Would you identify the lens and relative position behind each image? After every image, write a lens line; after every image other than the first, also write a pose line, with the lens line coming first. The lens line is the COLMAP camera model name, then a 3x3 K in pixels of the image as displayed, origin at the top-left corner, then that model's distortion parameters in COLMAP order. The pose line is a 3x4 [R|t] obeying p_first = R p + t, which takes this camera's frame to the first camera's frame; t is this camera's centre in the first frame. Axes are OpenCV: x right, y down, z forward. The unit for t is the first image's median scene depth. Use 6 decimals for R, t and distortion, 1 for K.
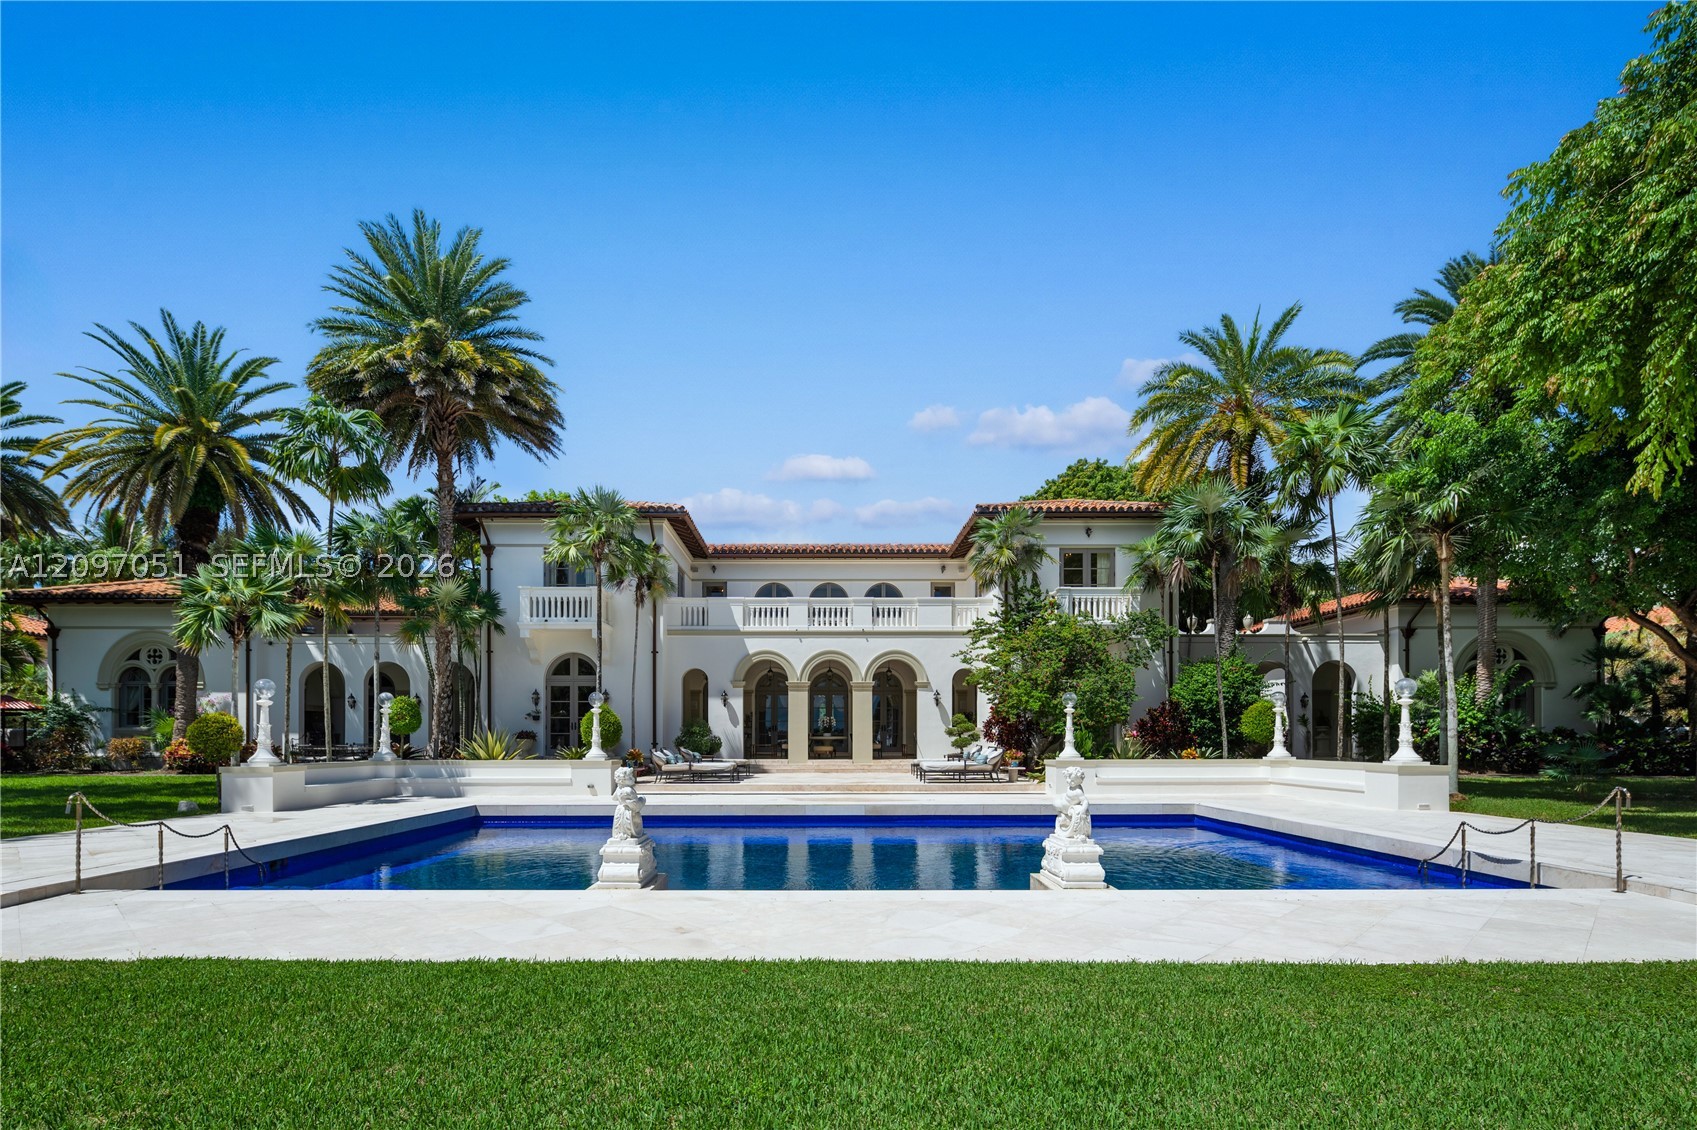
lens RADIAL K [[859.1, 0, 848.5], [0, 859.1, 565.0], [0, 0, 1]] dist [-0.000230, 0.000206]
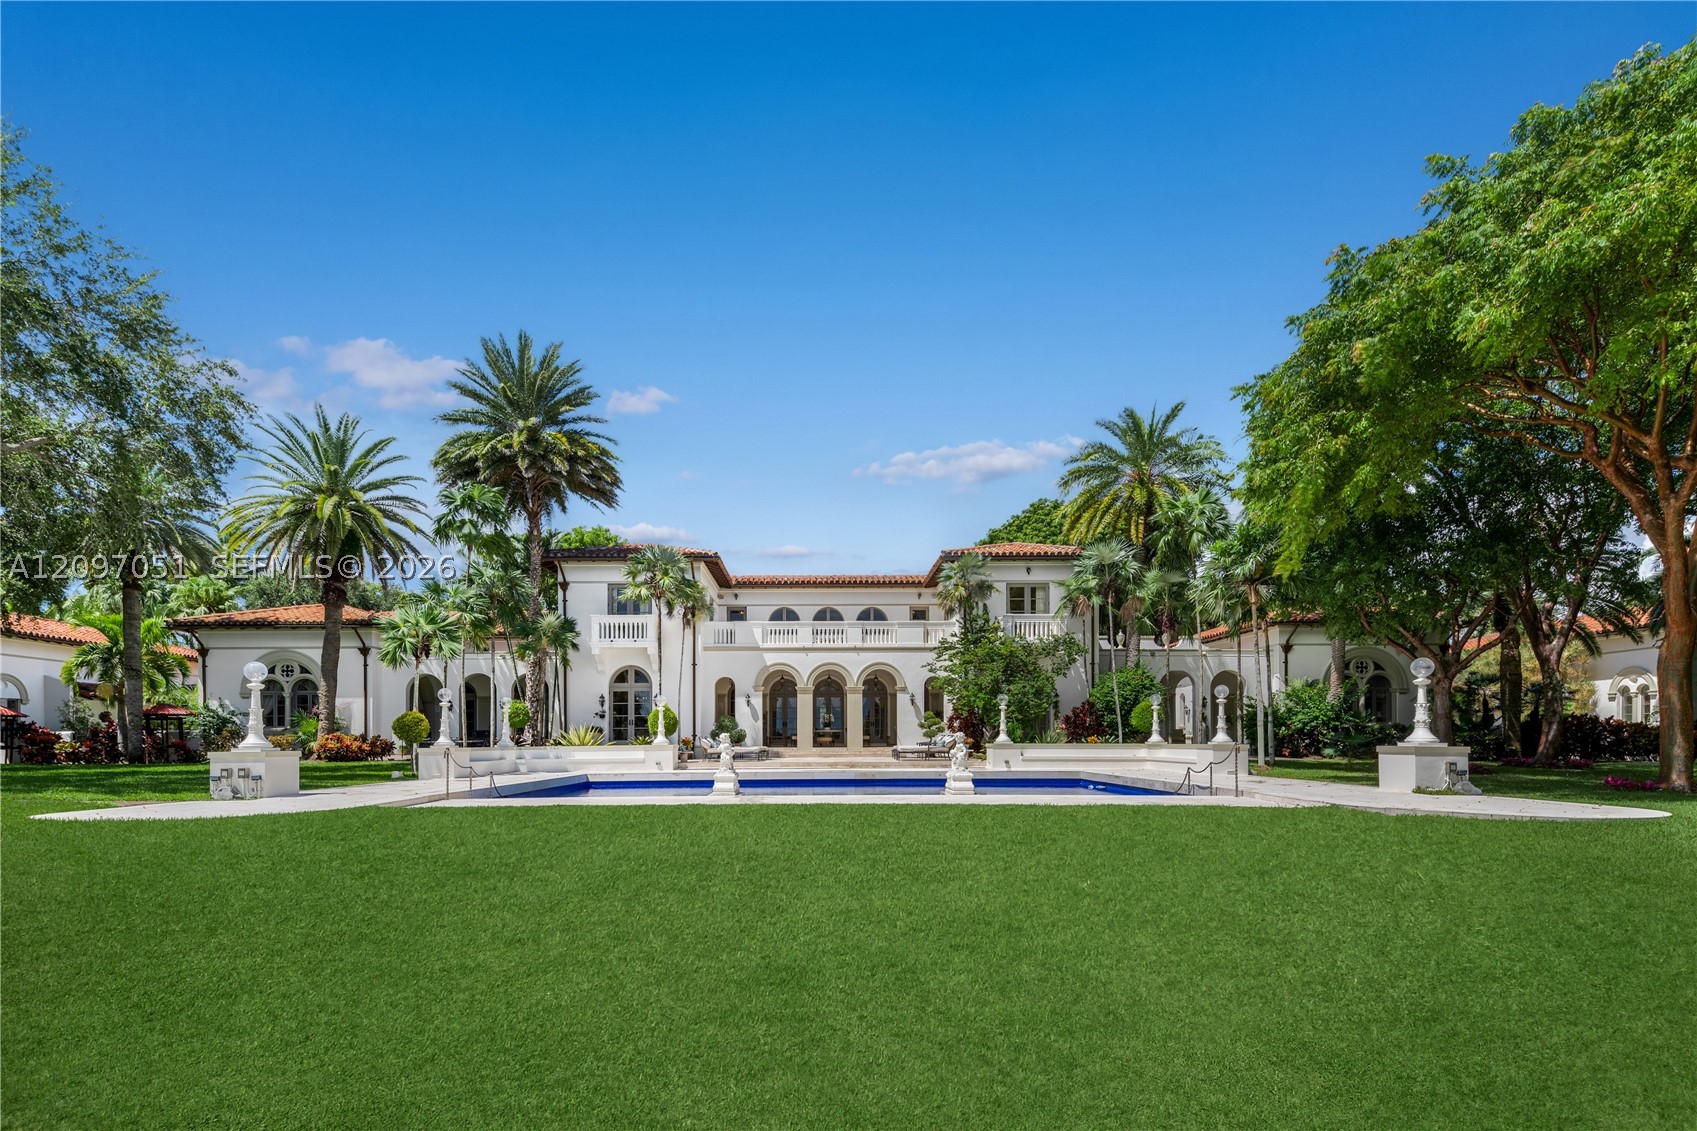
lens RADIAL K [[841.1, 0, 848.5], [0, 841.1, 565.5], [0, 0, 1]] dist [0.058768, -0.000143]
pose [[0.999989, -0.002108, 0.004301, 0.001960], [0.002136, 0.999976, -0.006573, -0.039350], [-0.004287, 0.006582, 0.999969, -0.277539]]
